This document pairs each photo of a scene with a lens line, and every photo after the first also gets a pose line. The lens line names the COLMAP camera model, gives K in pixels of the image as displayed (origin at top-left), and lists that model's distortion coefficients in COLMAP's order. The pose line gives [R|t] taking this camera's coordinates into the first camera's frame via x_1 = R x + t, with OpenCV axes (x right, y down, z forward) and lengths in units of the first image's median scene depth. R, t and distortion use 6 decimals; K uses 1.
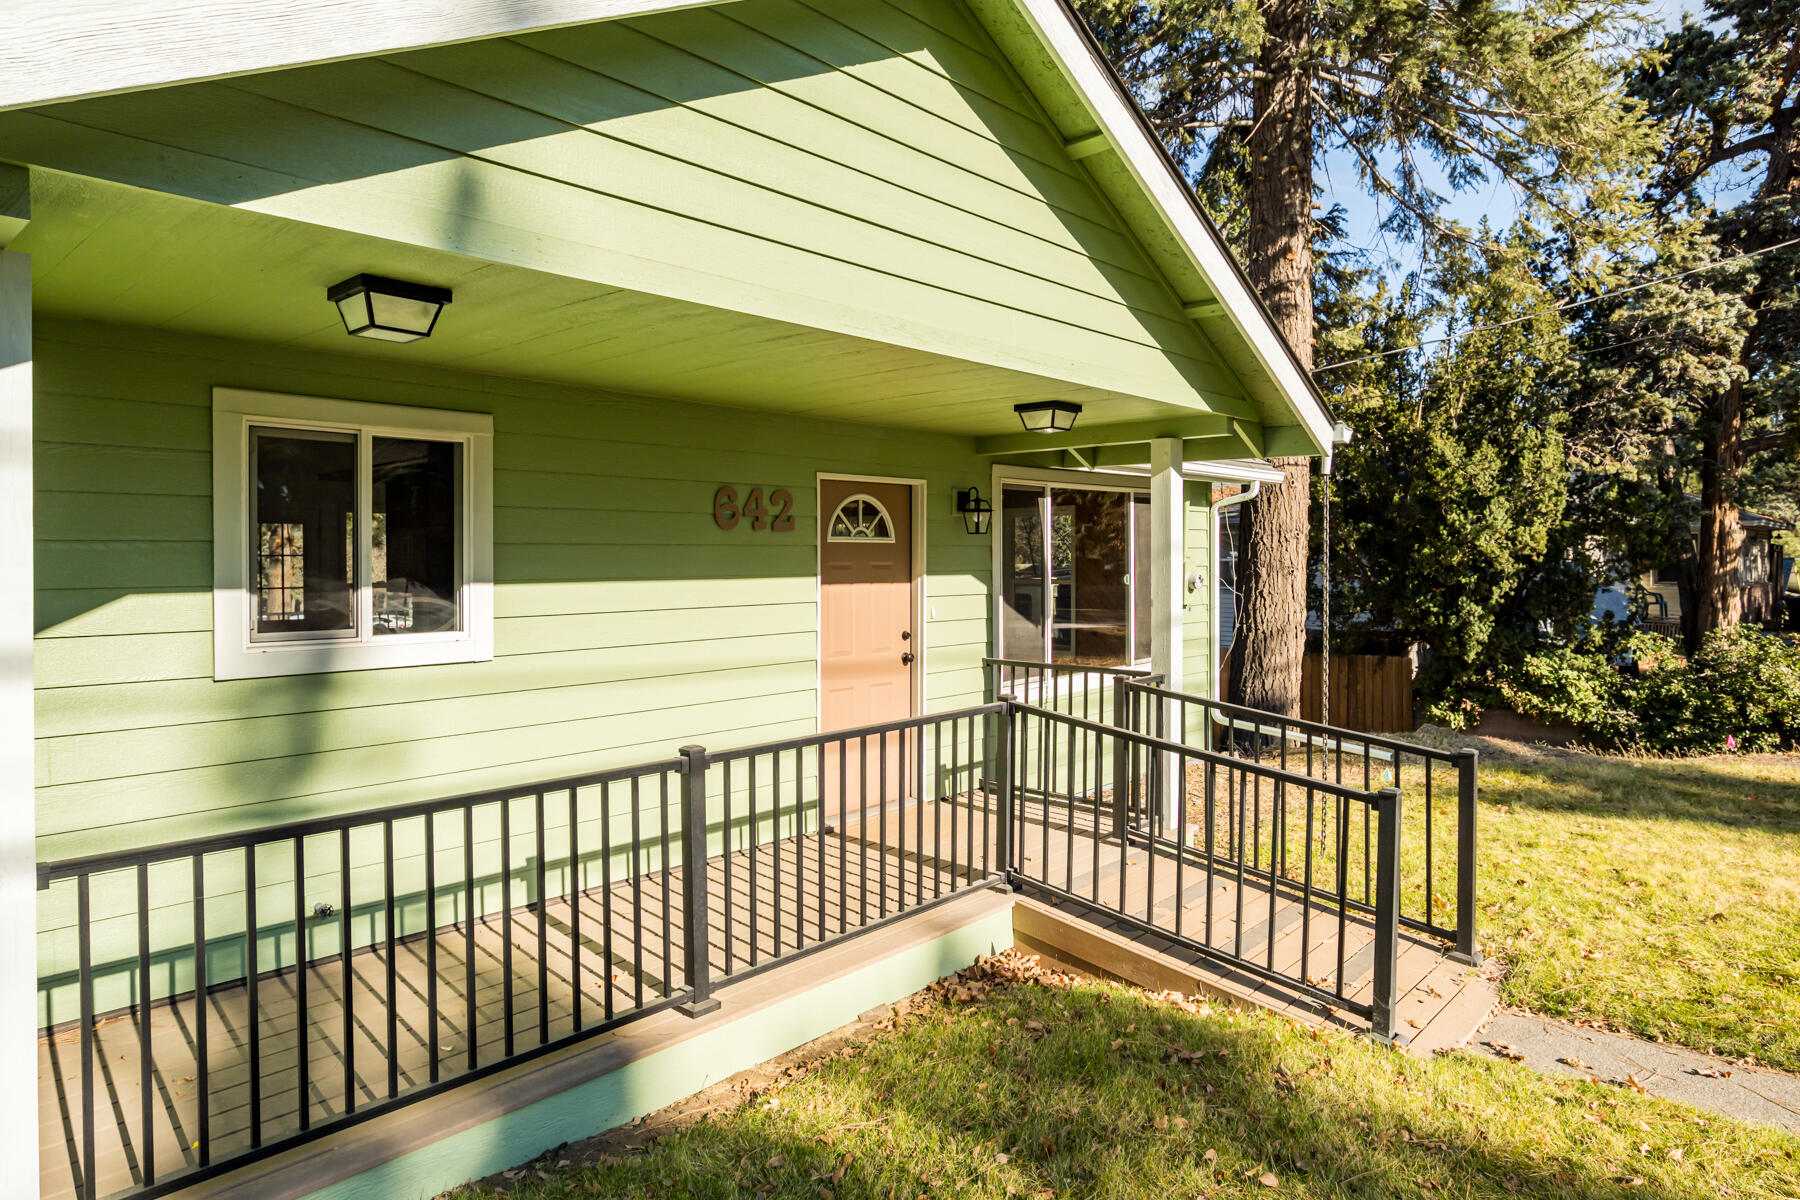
lens RADIAL K [[1053.6, 0, 892.7], [0, 1053.6, 569.5], [0, 0, 1]] dist [-0.018857, 0.001372]
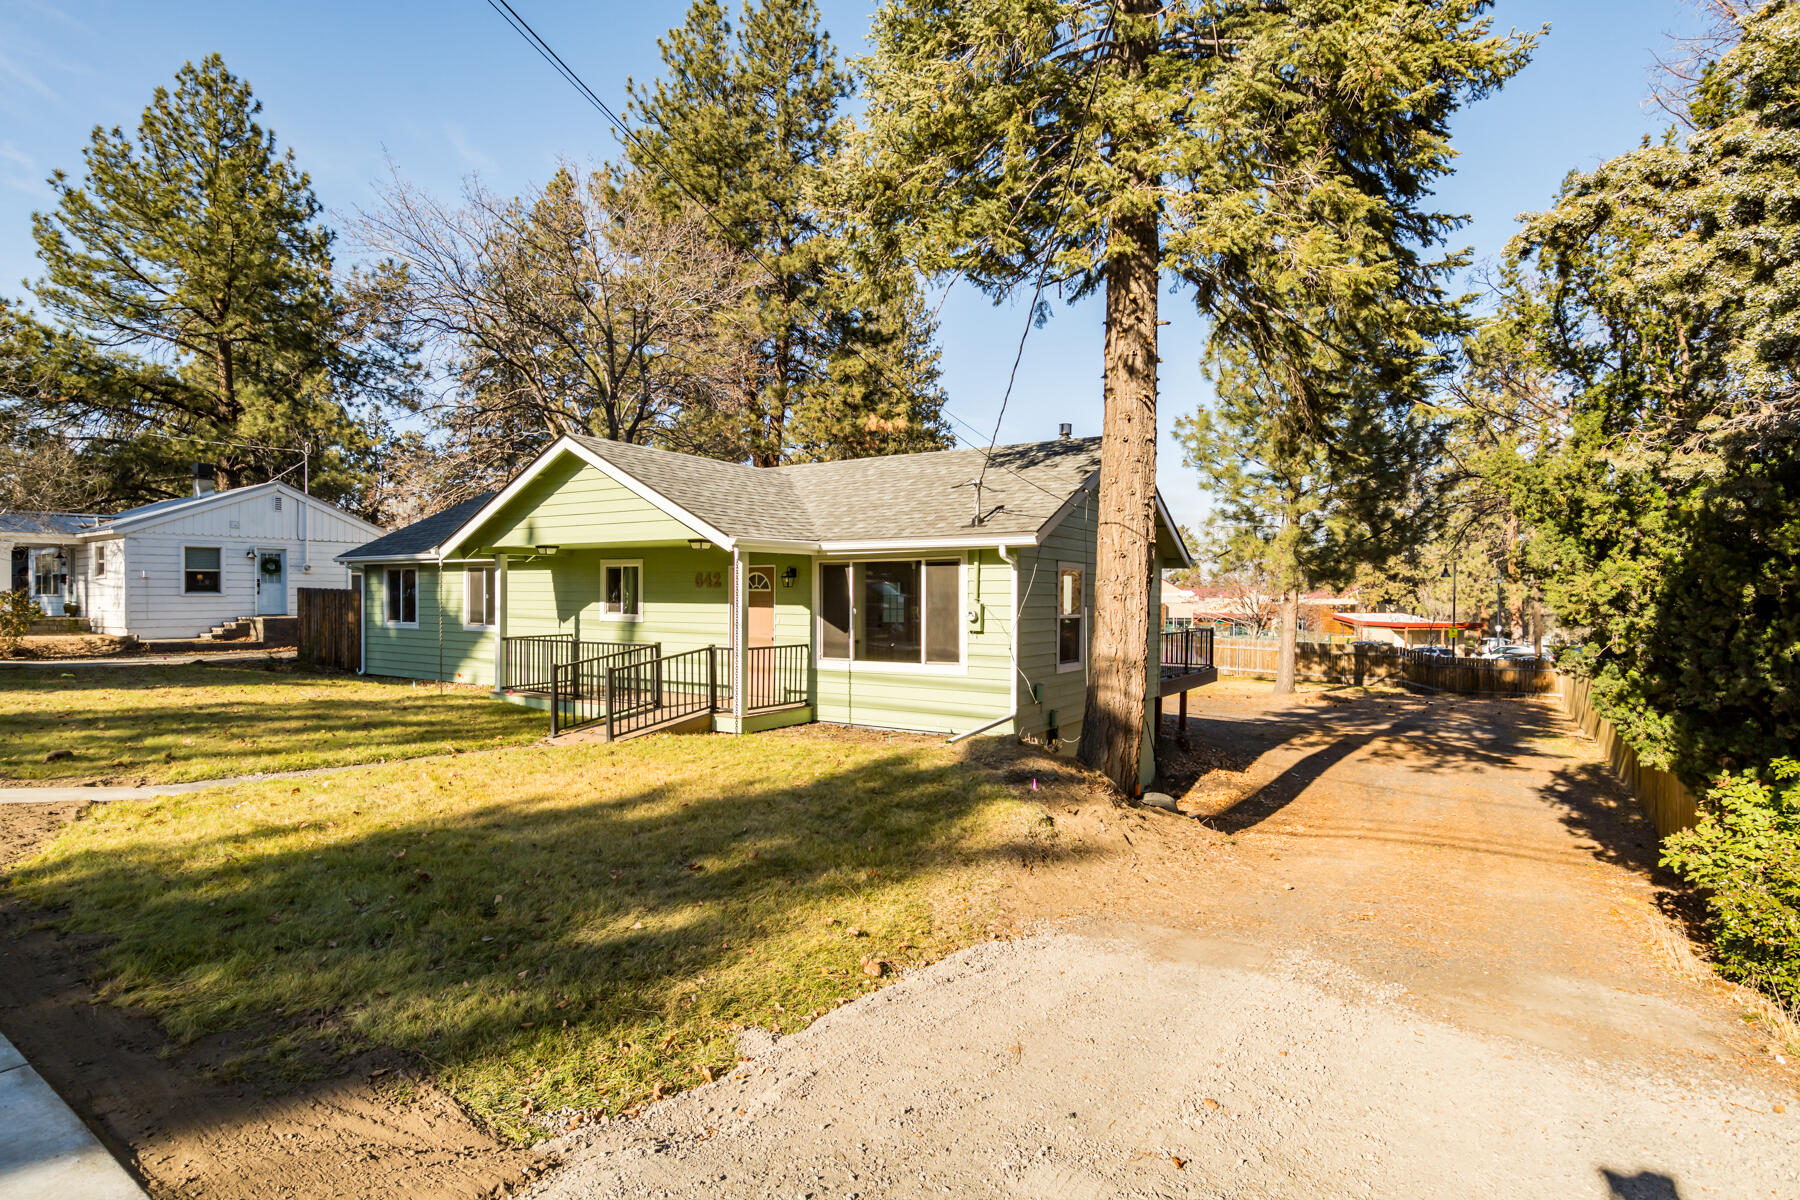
lens RADIAL K [[911.2, 0, 900.0], [0, 911.2, 600.0], [0, 0, 1]] dist [-0.020751, 0.009053]
pose [[0.190943, 0.008667, -0.981563, 1.823083], [-0.018885, 0.999808, 0.005154, -0.018503], [0.981419, 0.017553, 0.191070, 0.769411]]
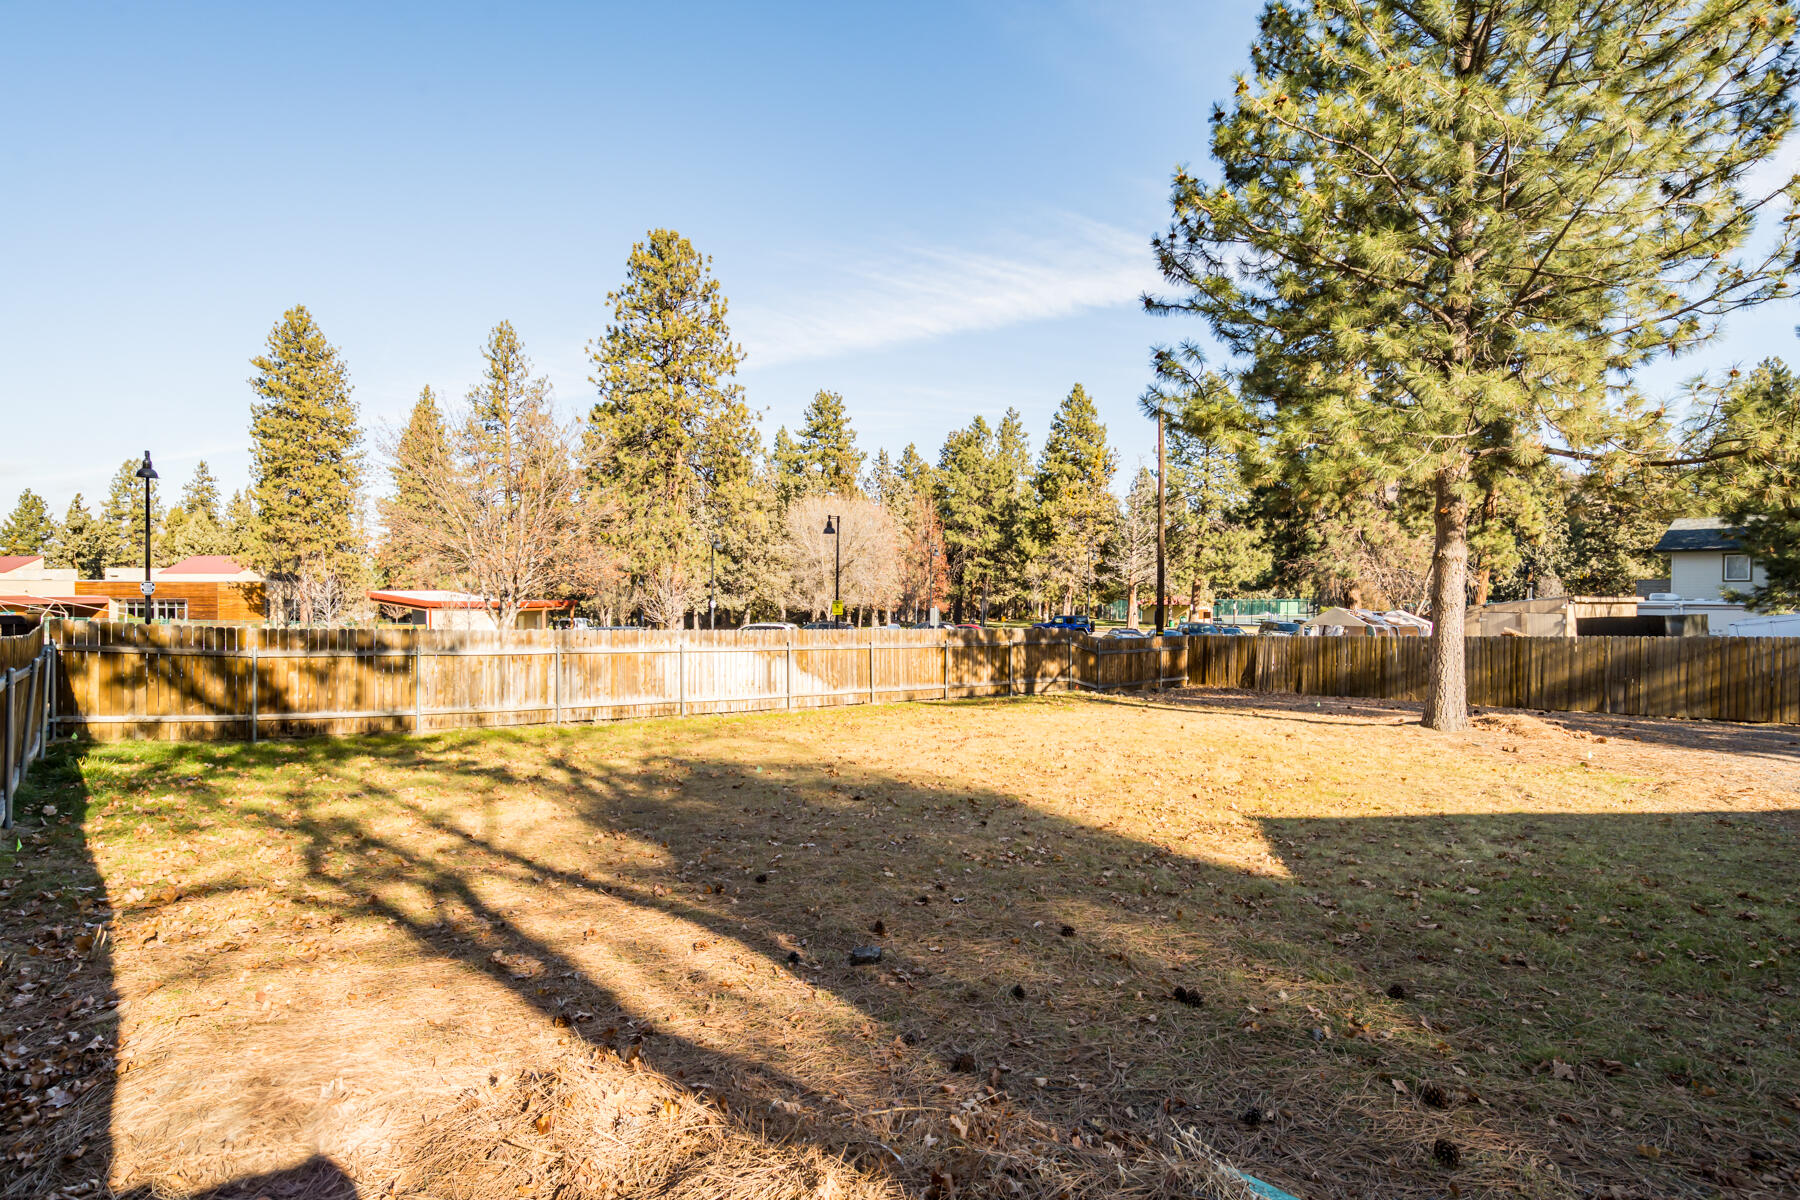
lens RADIAL K [[908.5, 0, 904.0], [0, 908.5, 604.2], [0, 0, 1]] dist [-0.020926, 0.009771]
pose [[0.993804, 0.013045, -0.110382, -2.972086], [-0.012812, 0.999914, 0.002826, 0.130371], [0.110410, -0.001394, 0.993885, 1.098172]]
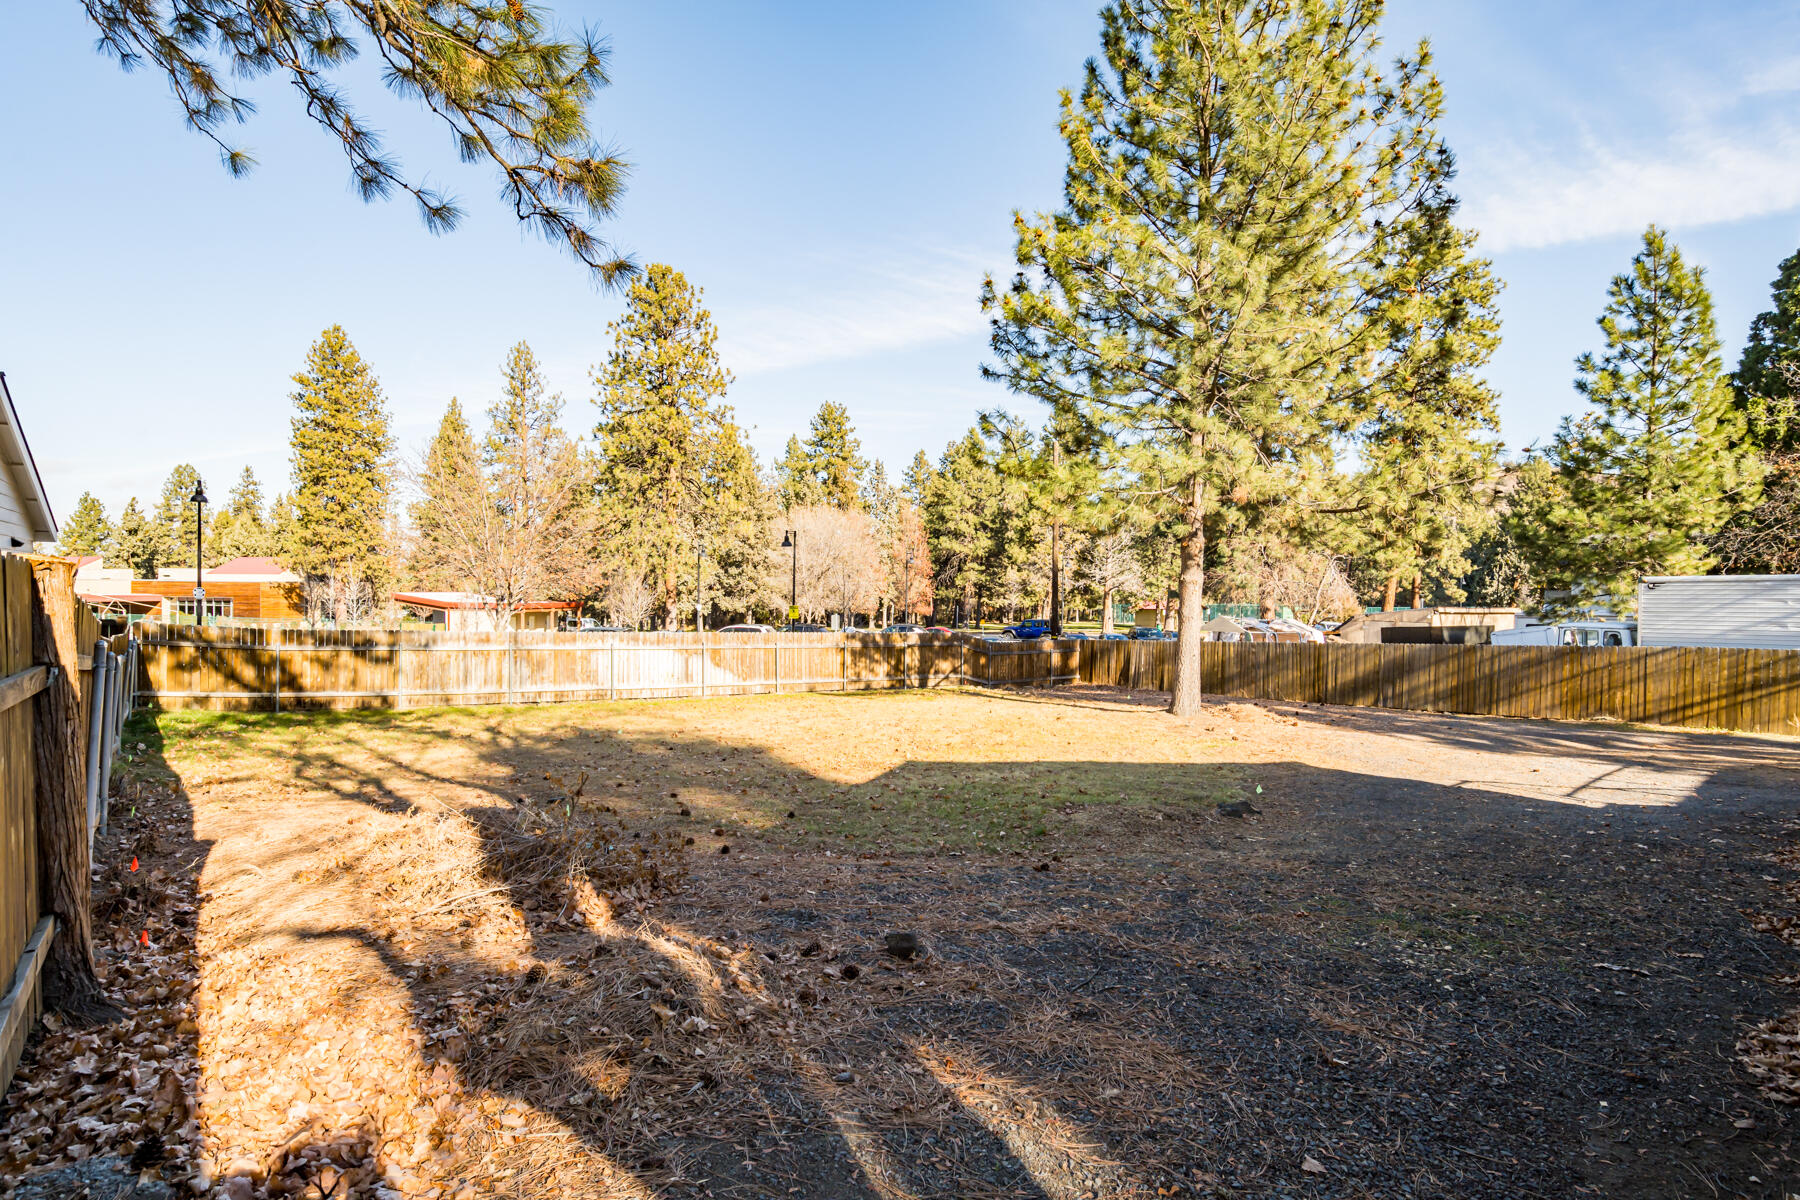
lens RADIAL K [[910.7, 0, 908.3], [0, 910.7, 607.0], [0, 0, 1]] dist [-0.020176, 0.009201]
pose [[0.989823, 0.020136, -0.140875, -2.394313], [-0.019539, 0.999793, 0.005623, 0.090775], [0.140959, -0.002813, 0.990011, 0.531981]]
